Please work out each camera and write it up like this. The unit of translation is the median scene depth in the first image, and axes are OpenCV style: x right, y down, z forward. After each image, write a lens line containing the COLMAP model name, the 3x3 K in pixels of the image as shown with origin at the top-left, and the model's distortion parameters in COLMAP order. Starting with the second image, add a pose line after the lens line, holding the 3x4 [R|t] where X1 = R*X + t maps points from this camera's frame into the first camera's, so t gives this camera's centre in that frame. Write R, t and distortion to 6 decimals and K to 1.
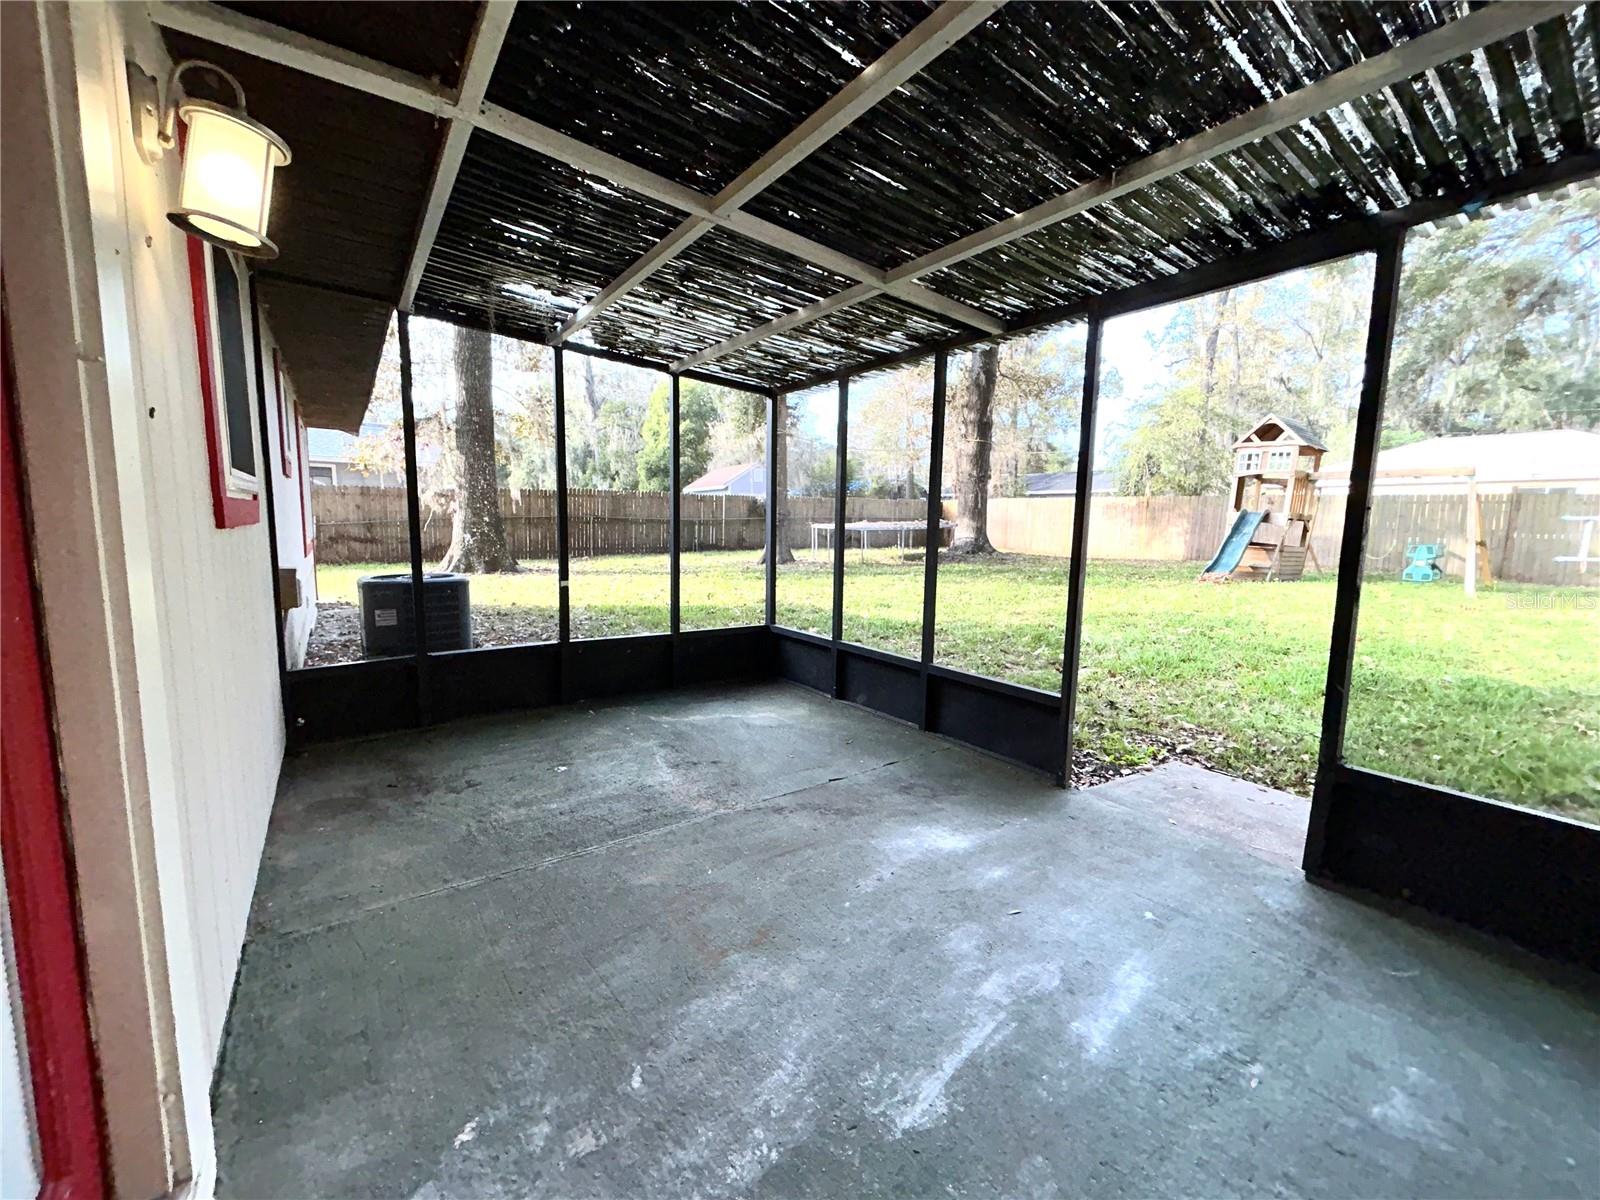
lens RADIAL K [[642.8, 0, 800.0], [0, 642.8, 600.0], [0, 0, 1]] dist [0.001049, 0.000296]
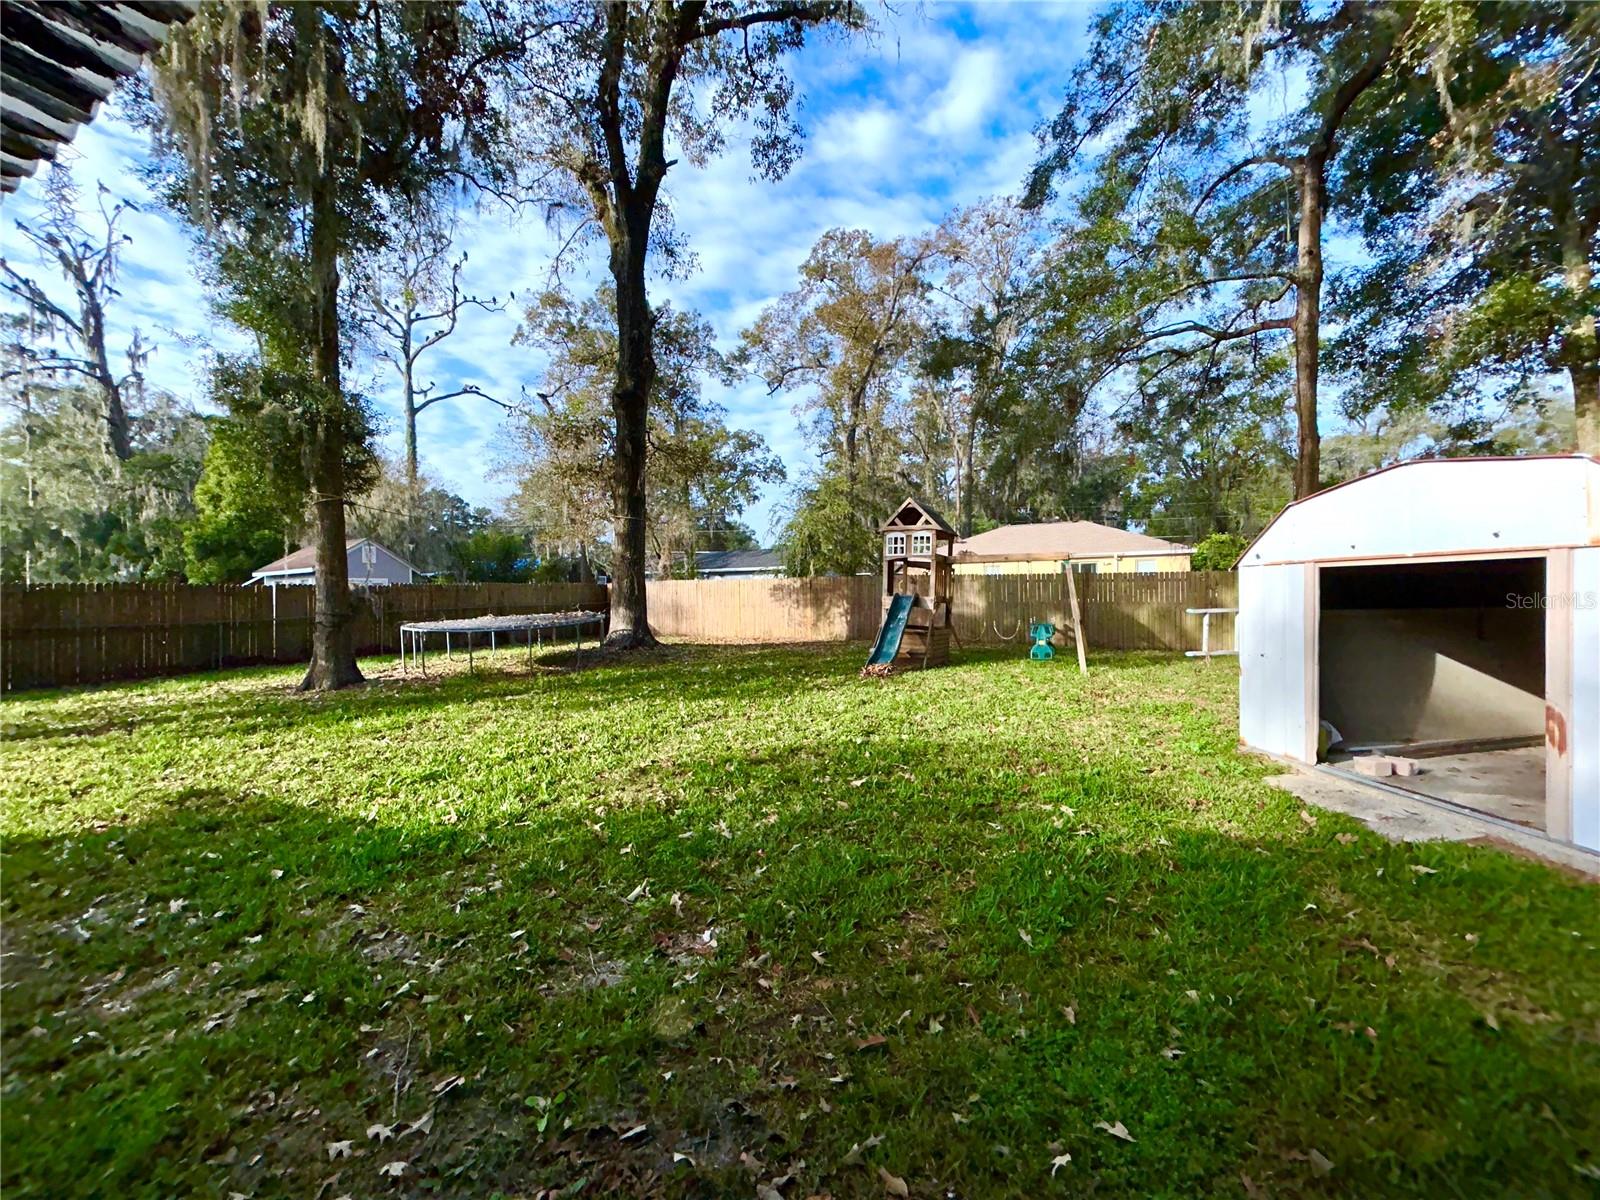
lens RADIAL K [[642.8, 0, 800.0], [0, 642.8, 600.0], [0, 0, 1]] dist [0.001049, 0.000296]
pose [[0.892820, -0.032769, 0.449221, 0.047478], [0.084538, 0.991817, -0.095667, -0.019417], [-0.442410, 0.123390, 0.888284, 0.077972]]
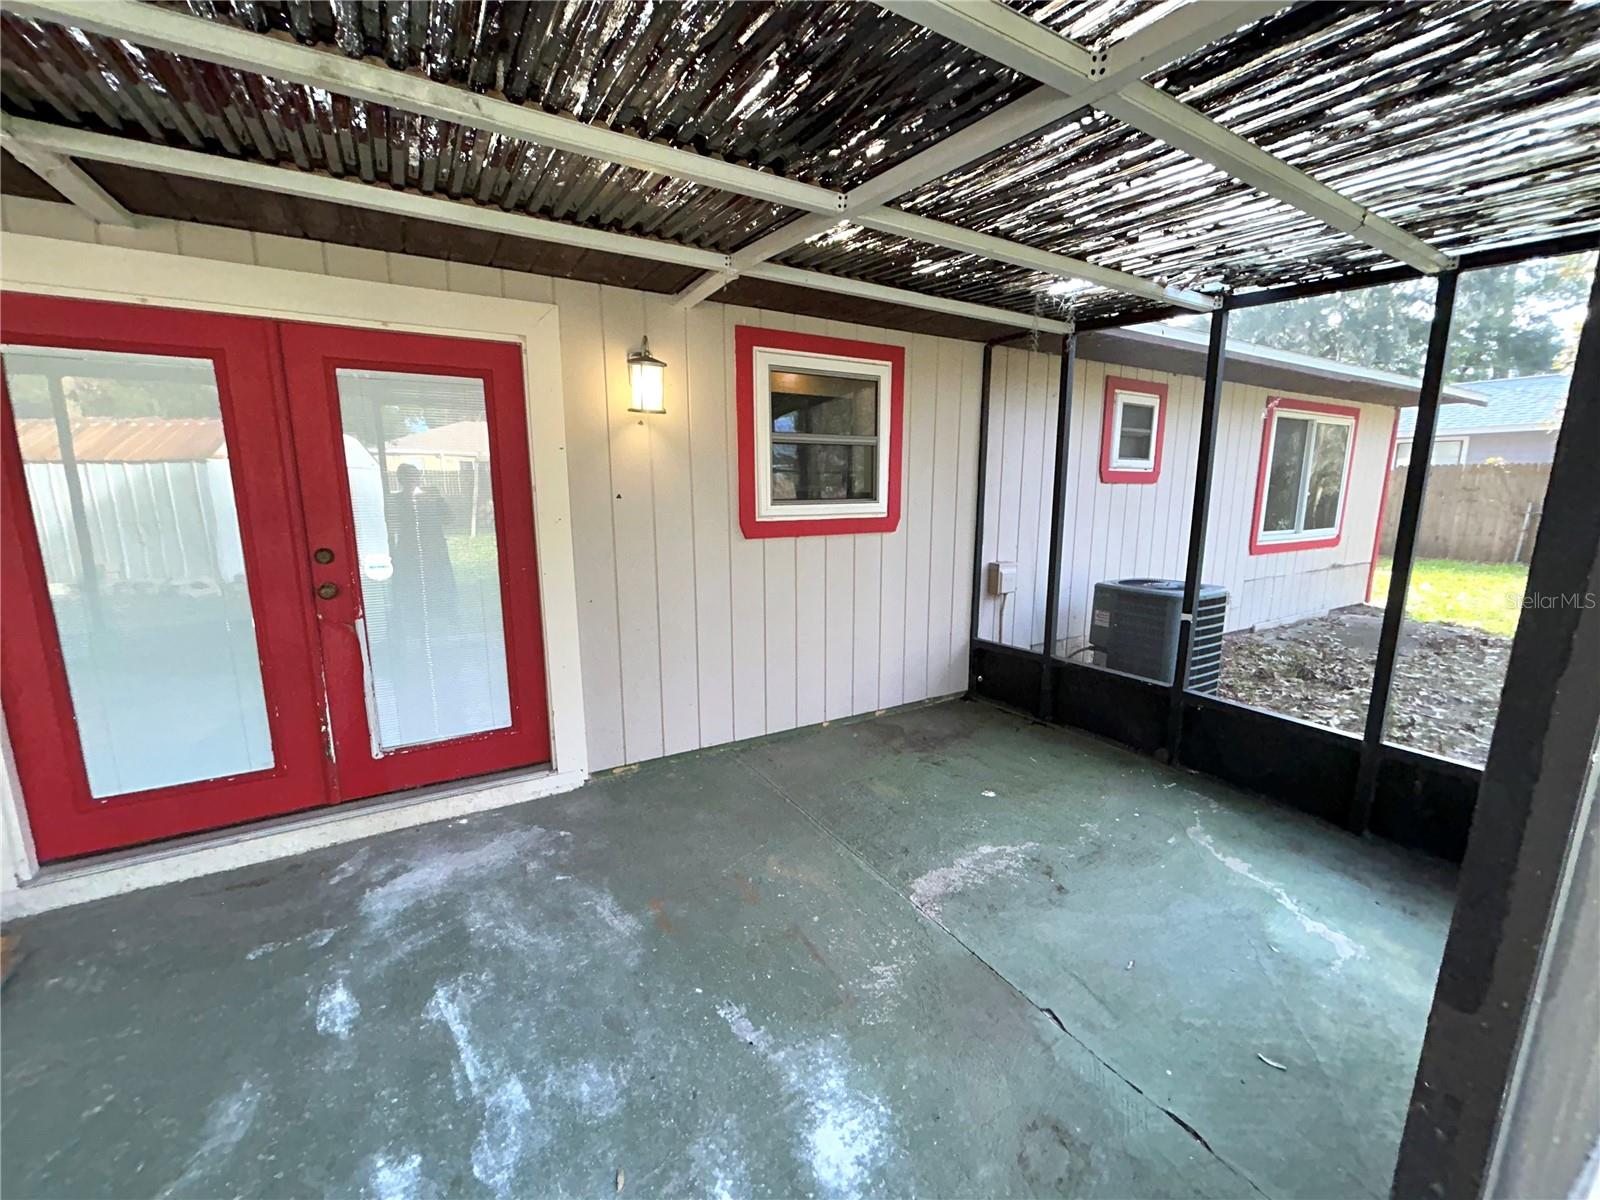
lens RADIAL K [[642.8, 0, 800.0], [0, 642.8, 600.0], [0, 0, 1]] dist [0.001049, 0.000296]
pose [[-0.086365, 0.153250, -0.984406, 0.590465], [-0.120088, 0.979292, 0.162989, -0.155774], [0.989000, 0.132292, -0.066173, 0.769287]]
